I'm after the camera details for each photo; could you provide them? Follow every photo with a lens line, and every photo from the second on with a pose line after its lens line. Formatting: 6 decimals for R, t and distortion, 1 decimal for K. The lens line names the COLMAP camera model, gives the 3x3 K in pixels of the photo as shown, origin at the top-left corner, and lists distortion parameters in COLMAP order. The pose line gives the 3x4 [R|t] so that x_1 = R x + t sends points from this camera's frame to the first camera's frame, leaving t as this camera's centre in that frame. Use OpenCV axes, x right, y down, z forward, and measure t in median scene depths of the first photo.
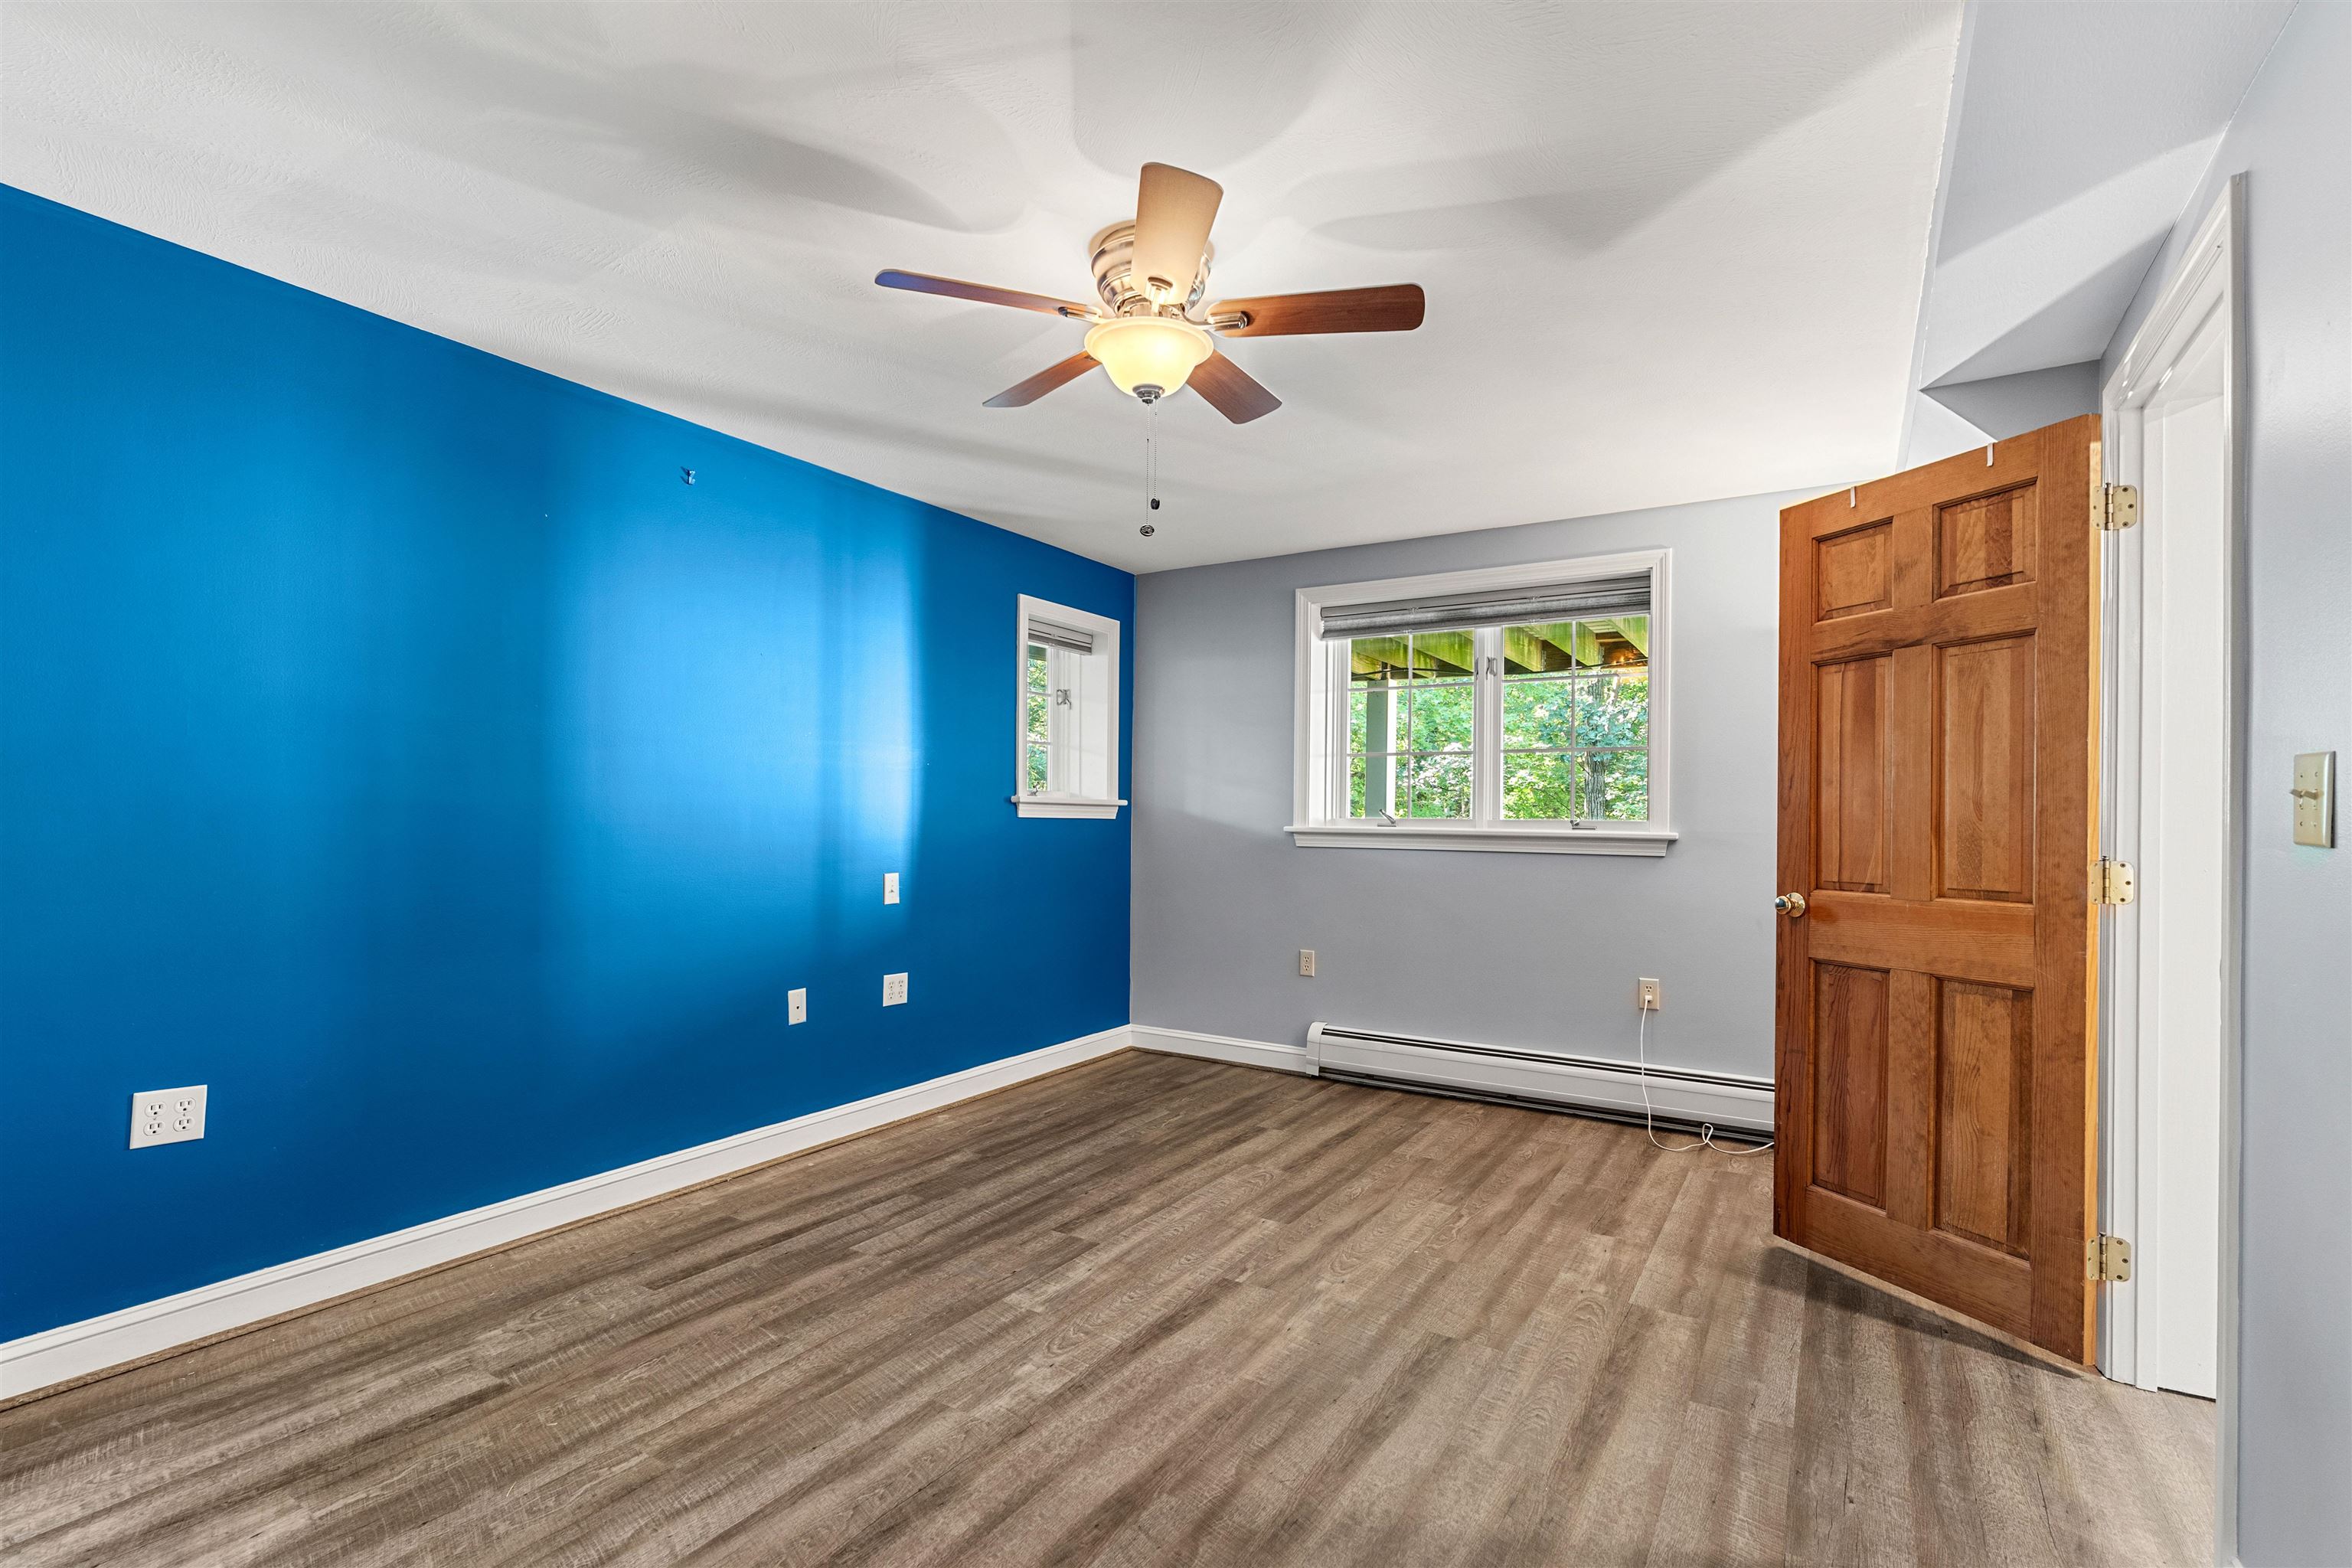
lens RADIAL K [[1064.3, 0, 1180.2], [0, 1064.3, 806.6], [0, 0, 1]] dist [-0.002328, 0.001075]
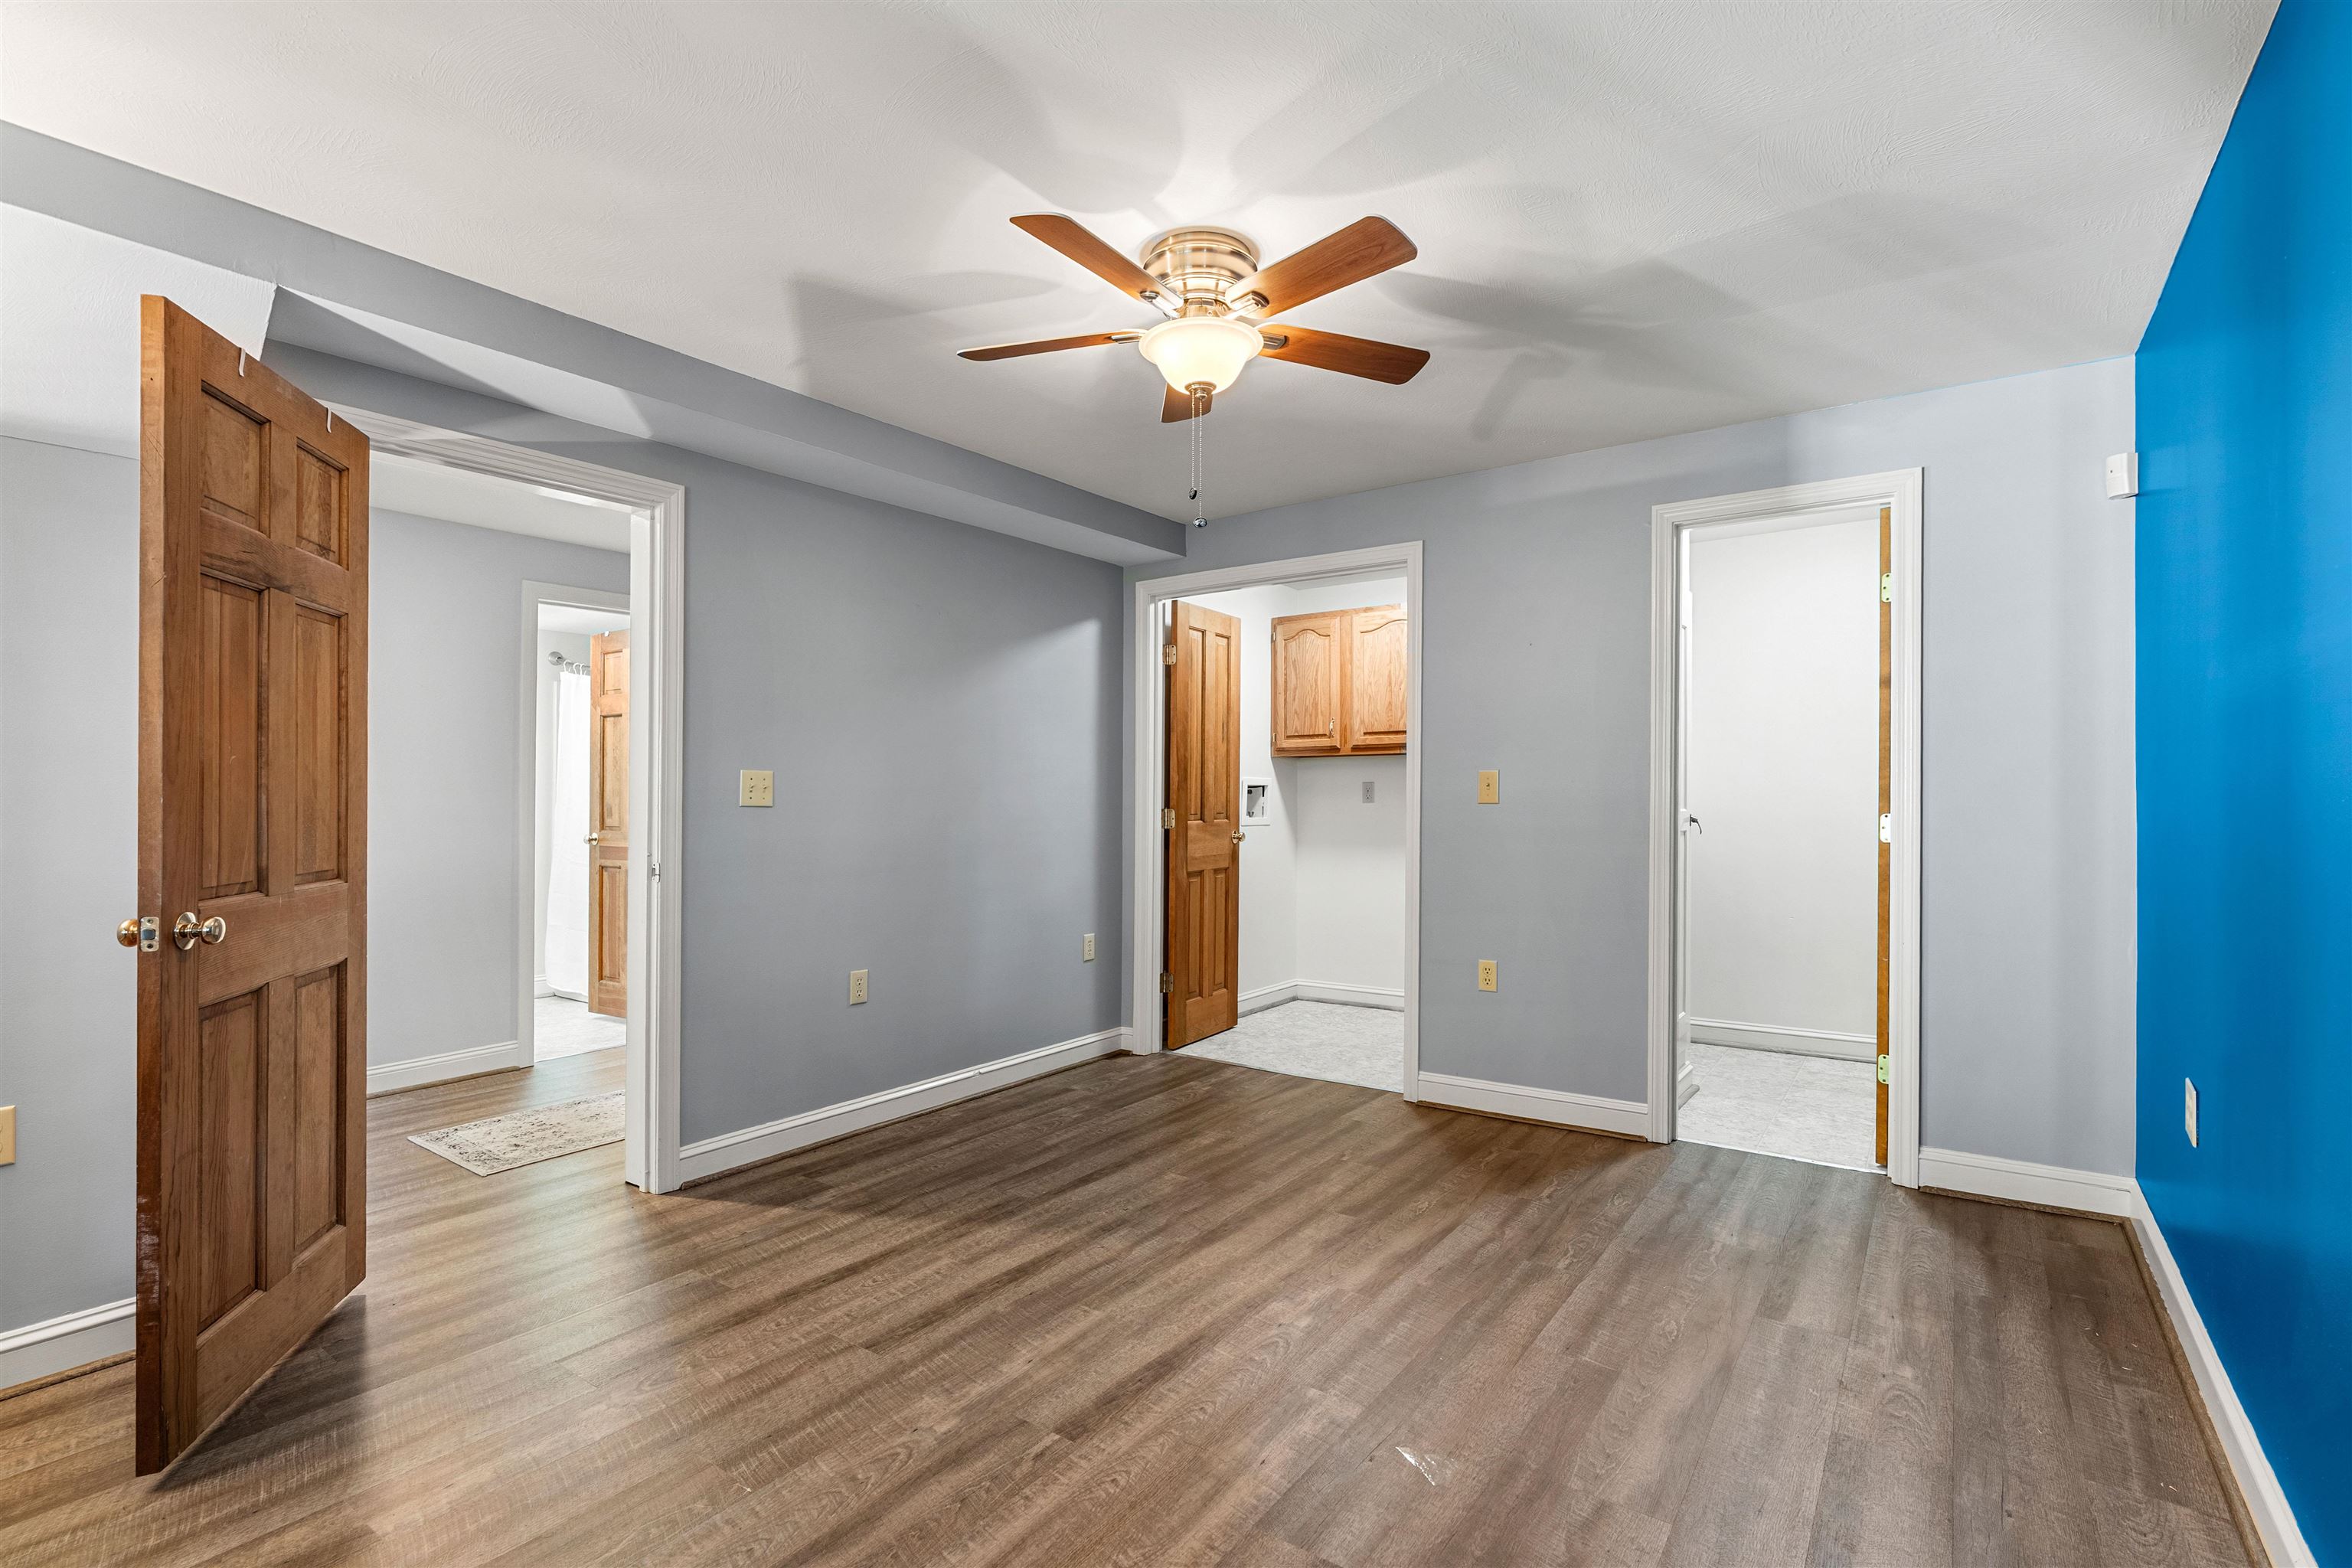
lens RADIAL K [[1064.3, 0, 1180.2], [0, 1064.3, 806.6], [0, 0, 1]] dist [-0.002328, 0.001075]
pose [[-0.997336, -0.006253, 0.072677, -0.097483], [-0.006057, 0.999977, 0.002926, 0.014325], [-0.072694, 0.002478, -0.997351, 2.075648]]
